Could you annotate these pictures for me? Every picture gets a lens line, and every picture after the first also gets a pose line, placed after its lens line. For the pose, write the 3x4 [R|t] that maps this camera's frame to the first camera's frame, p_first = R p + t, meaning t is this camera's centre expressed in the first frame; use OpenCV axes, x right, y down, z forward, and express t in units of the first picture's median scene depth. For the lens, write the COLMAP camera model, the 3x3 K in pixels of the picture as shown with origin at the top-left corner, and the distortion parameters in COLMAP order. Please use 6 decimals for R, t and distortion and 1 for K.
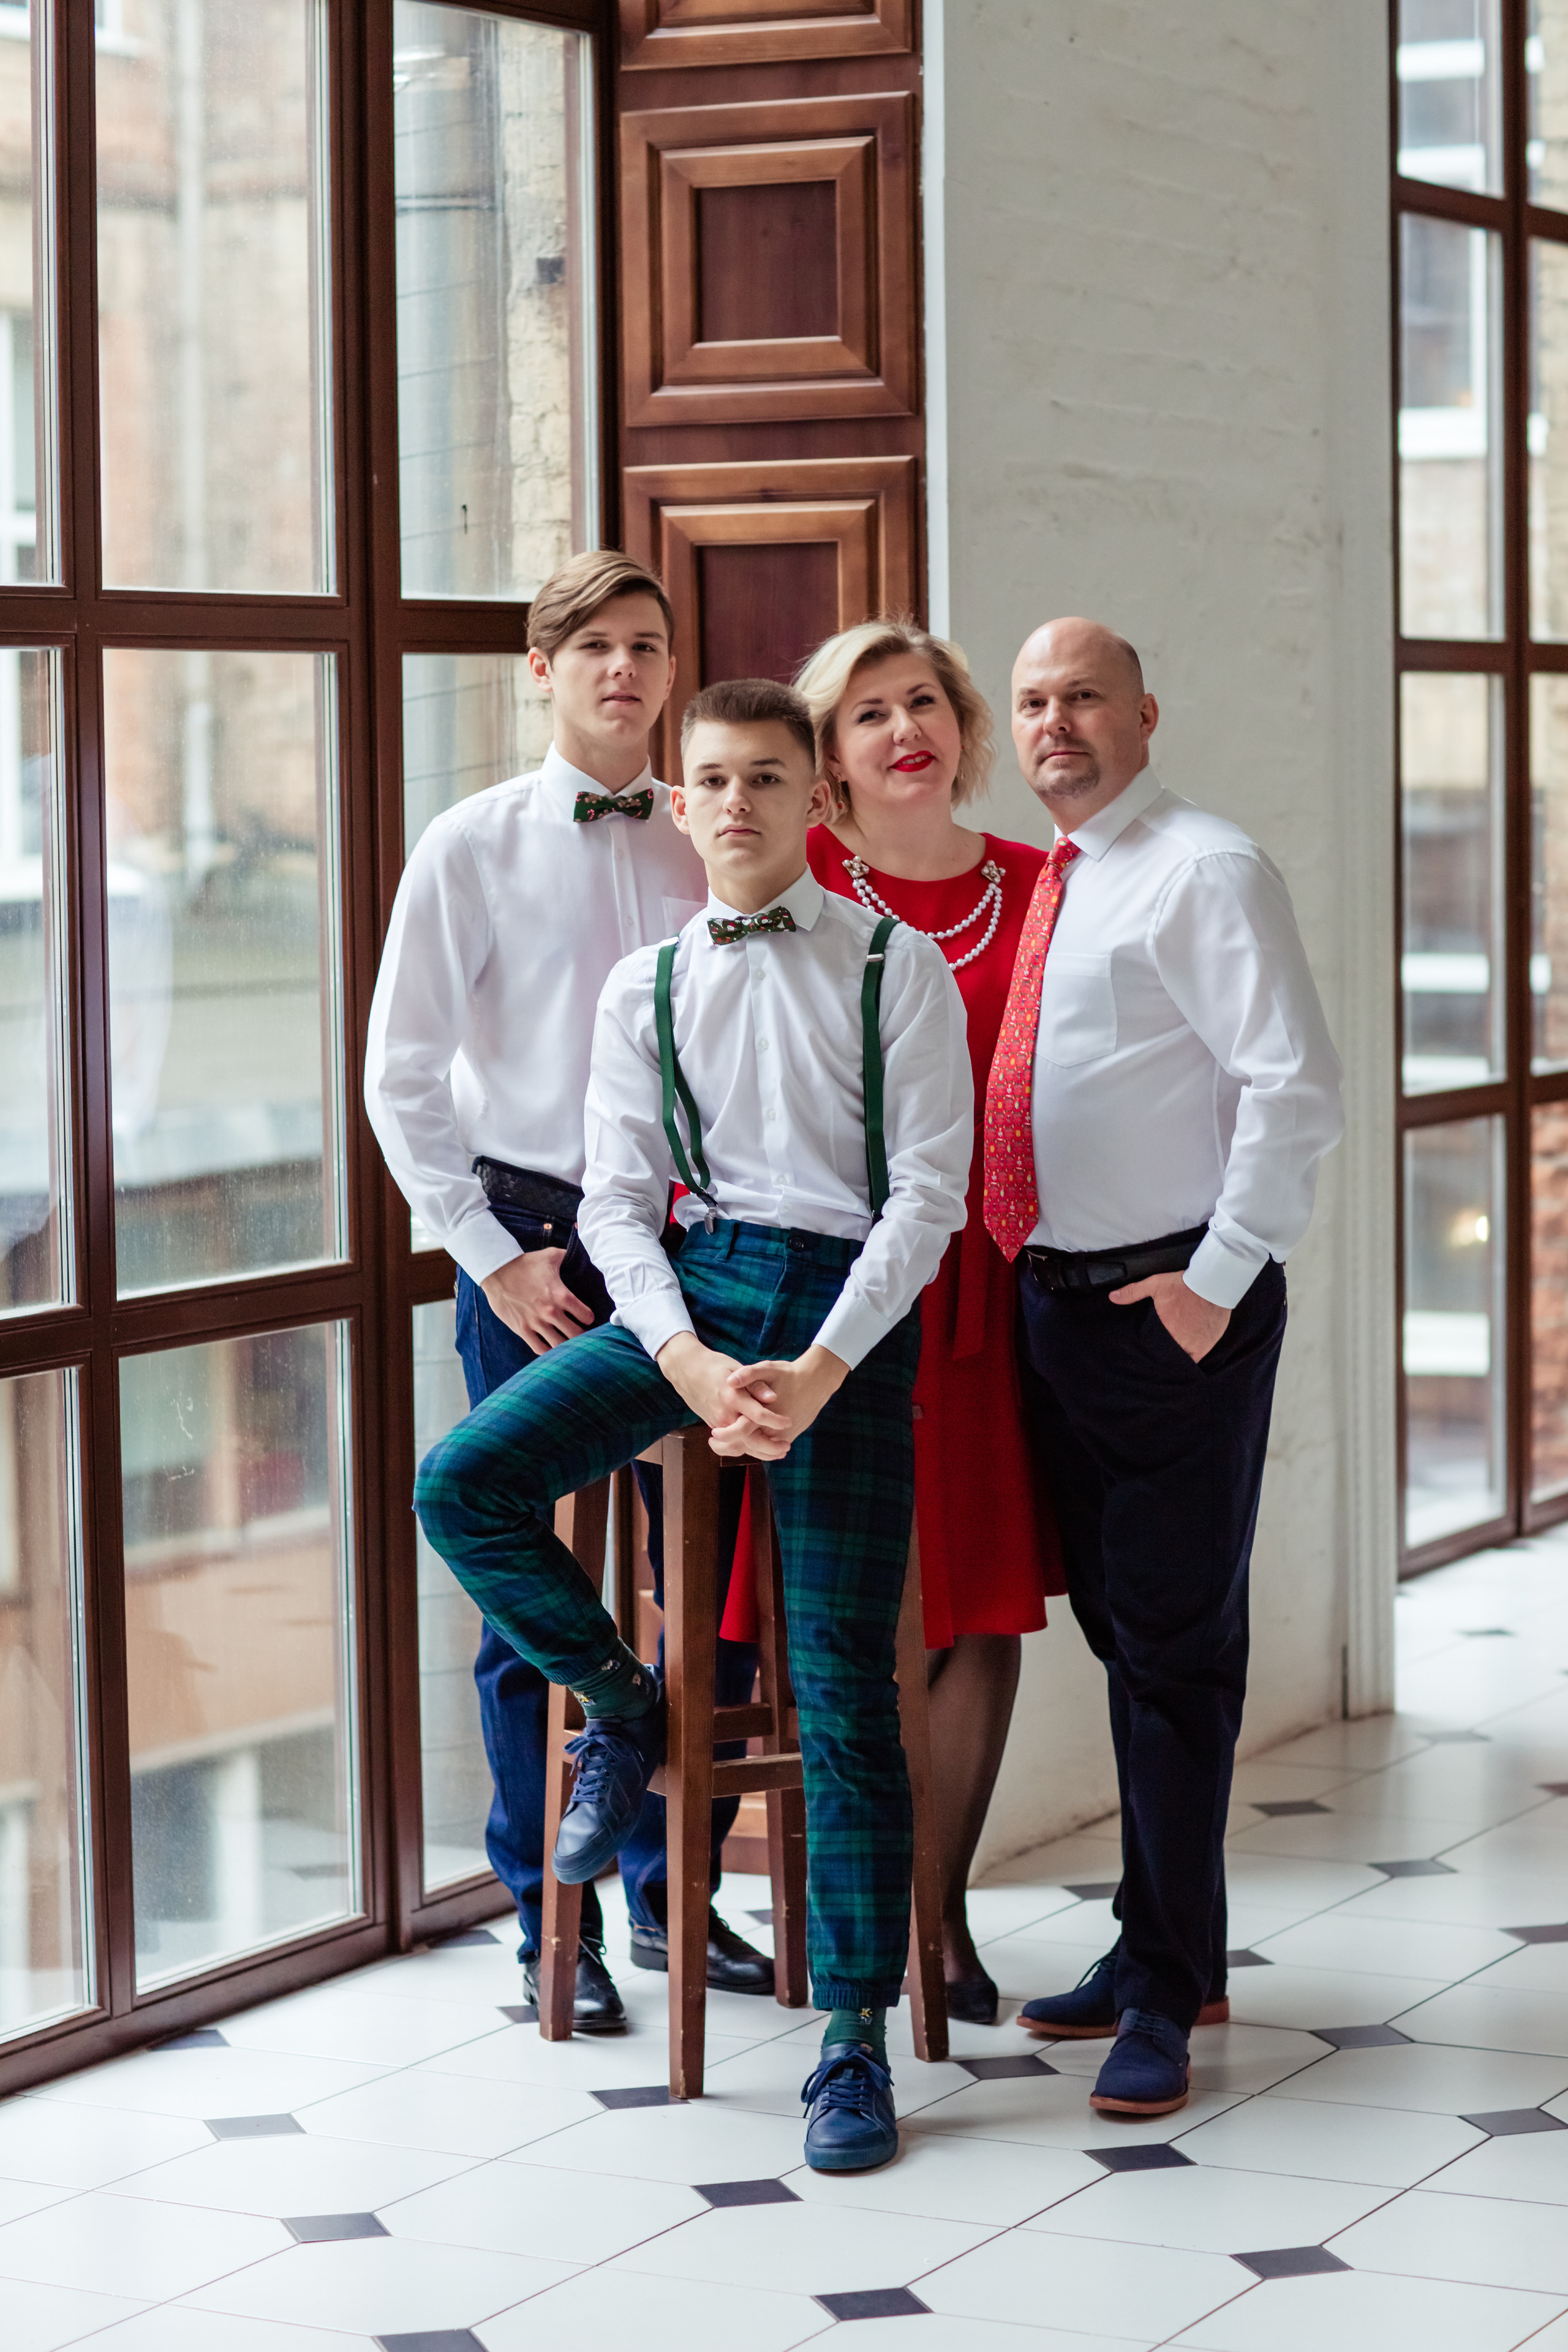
lens RADIAL K [[5794.8, 0, 770.3], [0, 5794.8, 1170.9], [0, 0, 1]] dist [-0.128008, 0.000000]
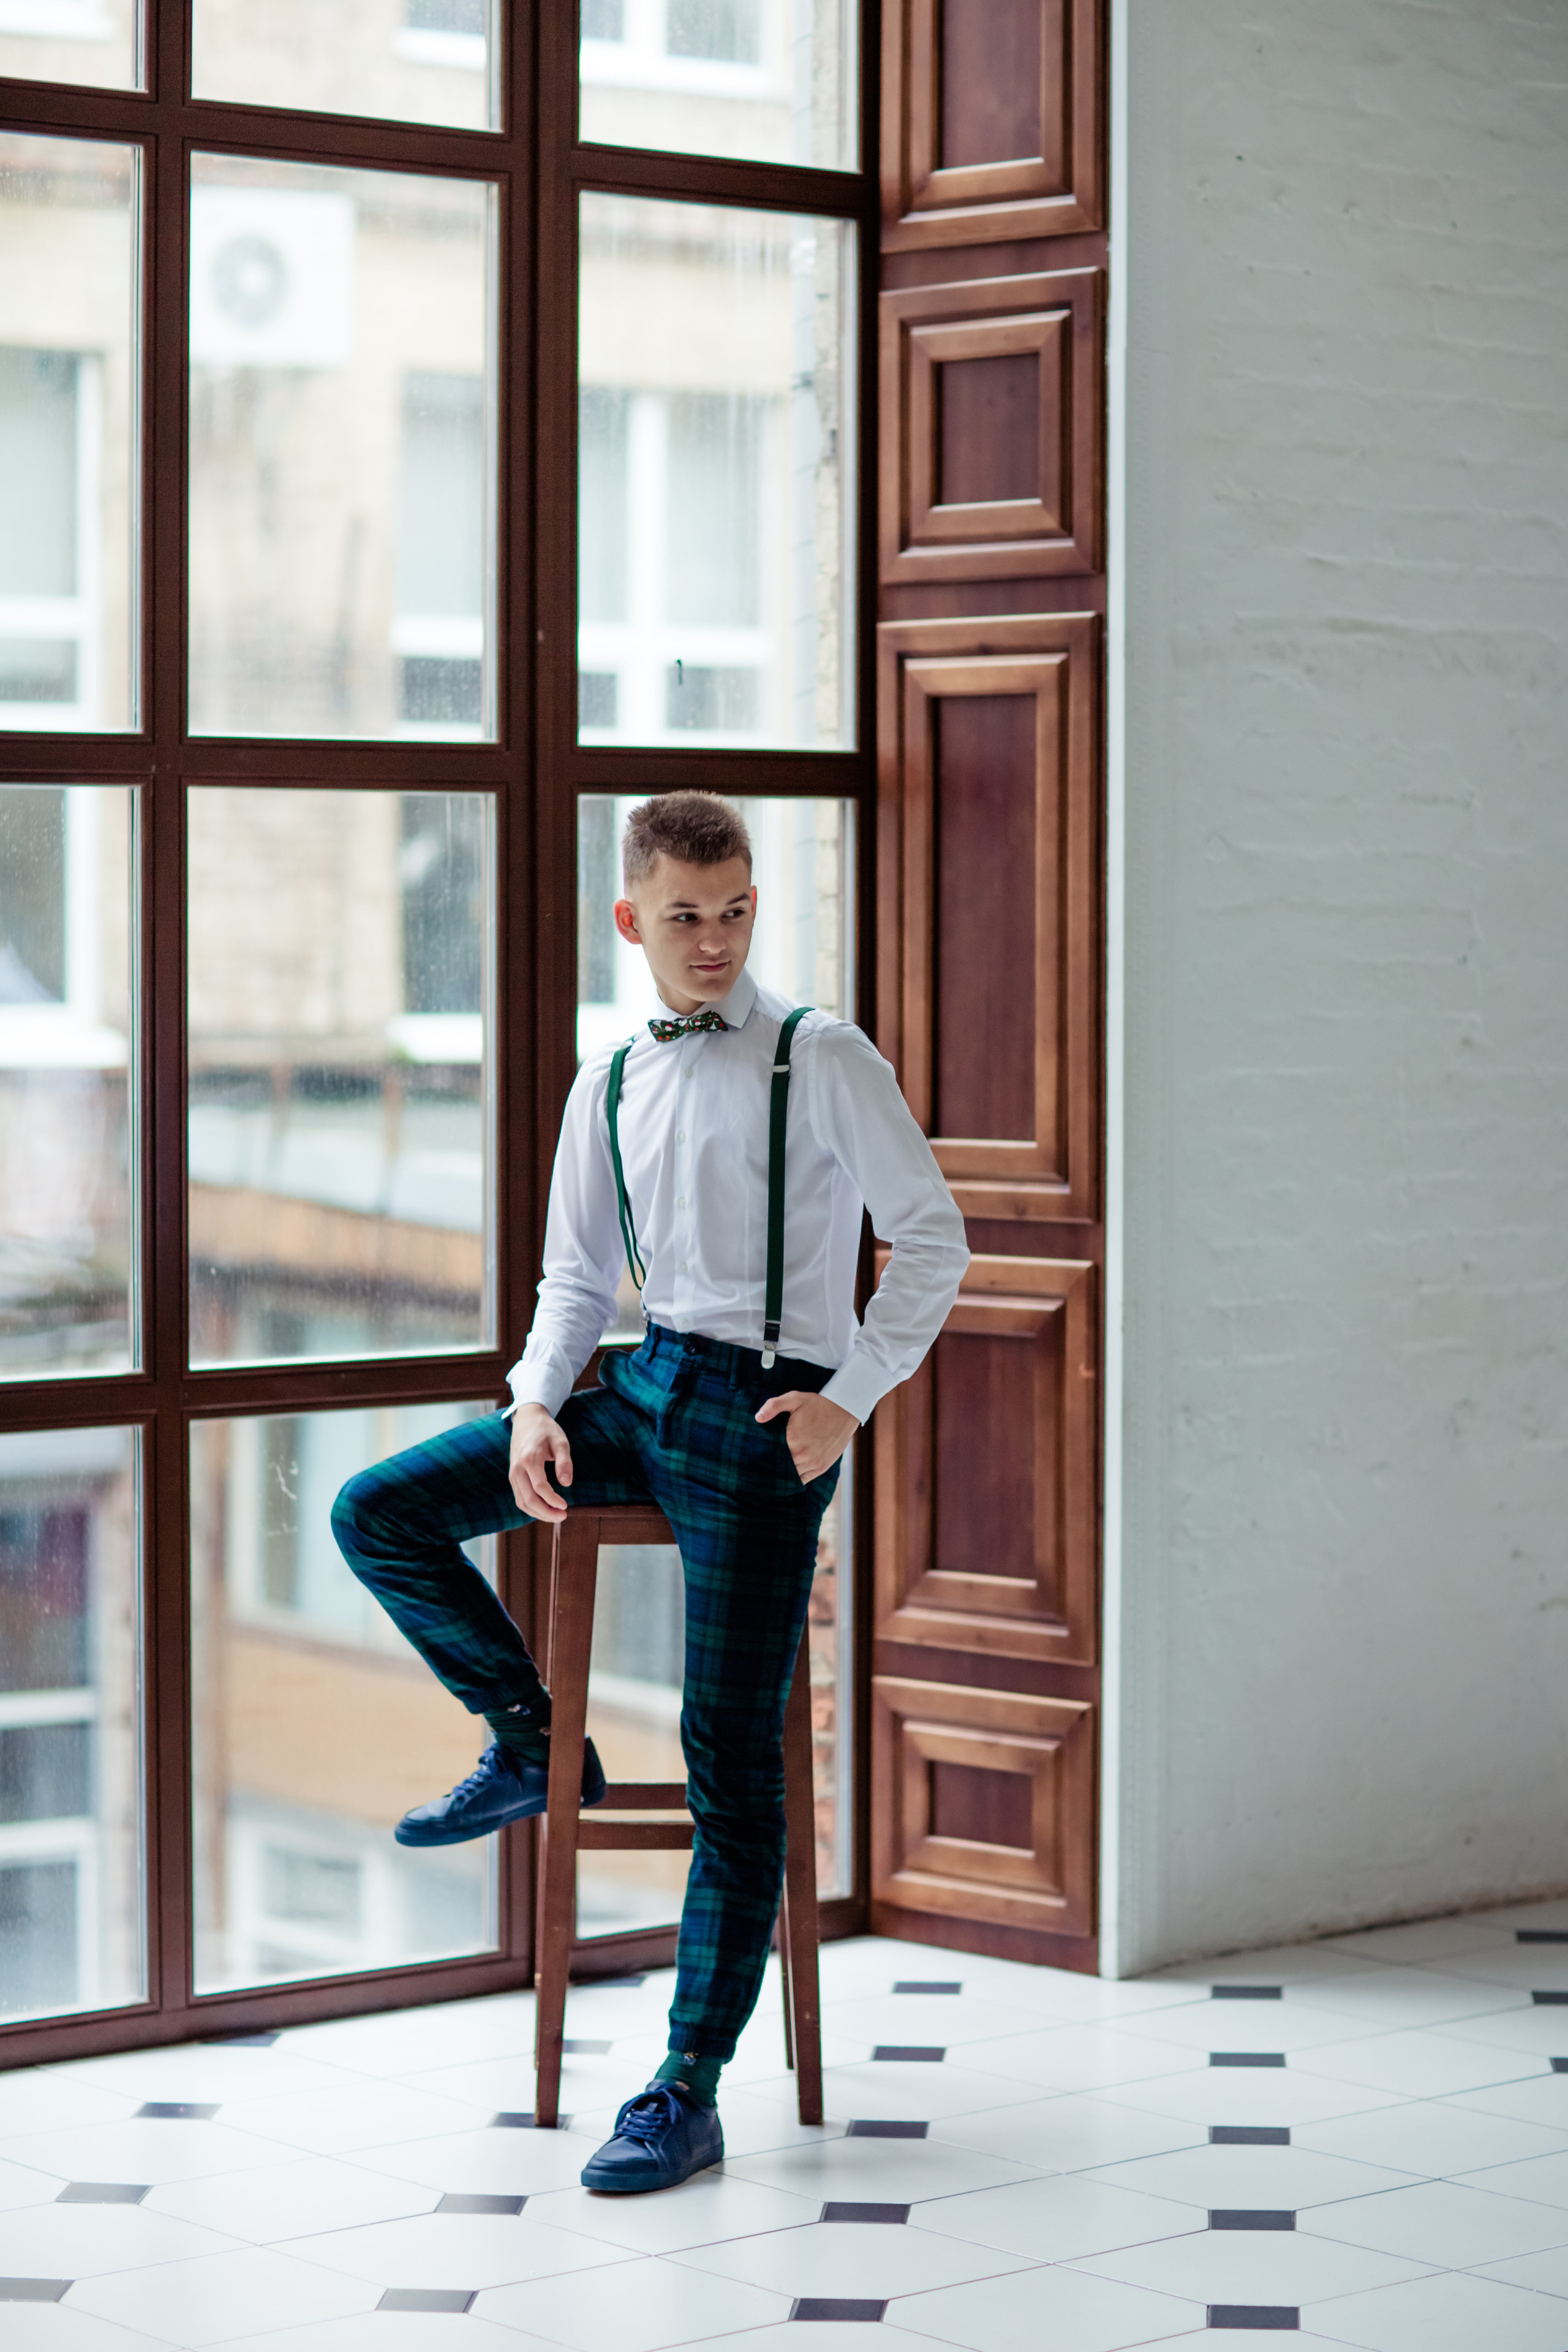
lens RADIAL K [[5794.8, 0, 791.3], [0, 5794.8, 1174.7], [0, 0, 1]] dist [-0.128008, 0.000000]
pose [[0.926379, 0.031884, -0.375240, 0.371689], [-0.041736, 0.998964, -0.018155, 0.000338], [0.374272, 0.032480, 0.926750, 0.005535]]
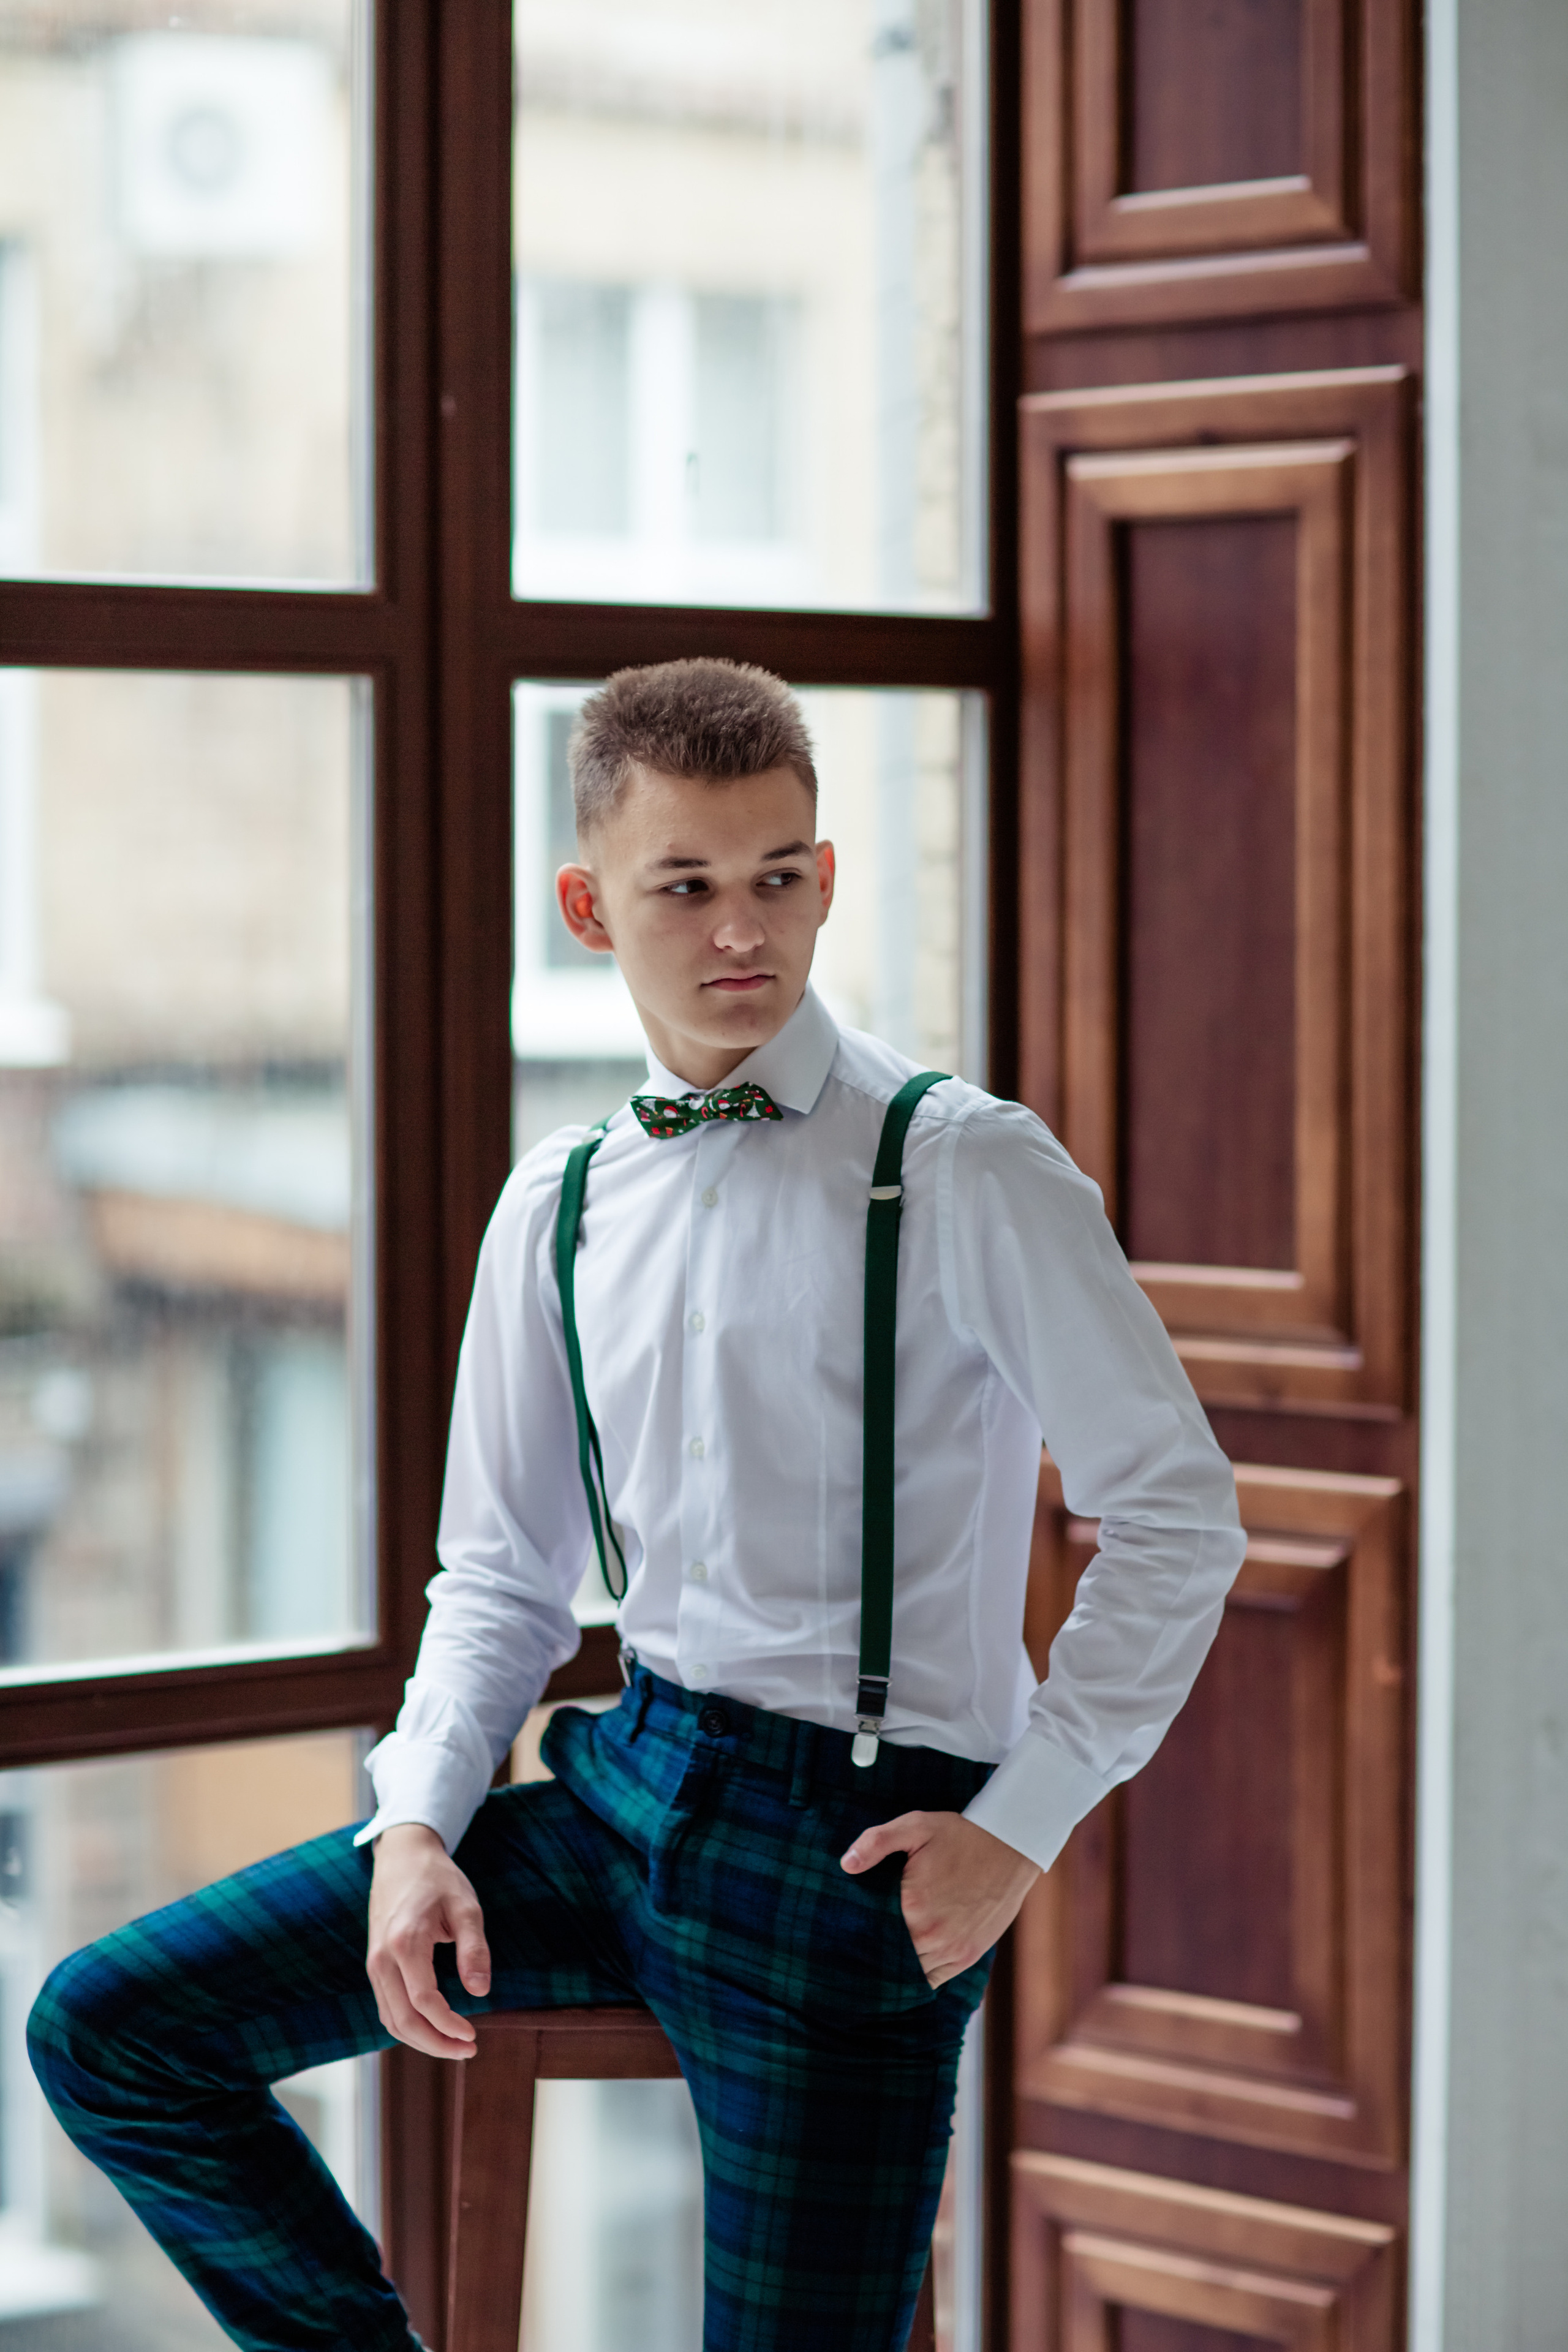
lens RADIAL K [[5794.8, 0, 851.6], [0, 5794.8, 1168.4], [0, 0, 1]] dist [-0.128008, 0.000000]
pose [[0.929920, 0.033655, -0.366219, 0.196624], [-0.040648, 0.999109, -0.011399, -0.029445], [0.365509, 0.025486, 0.930459, 0.411037]]
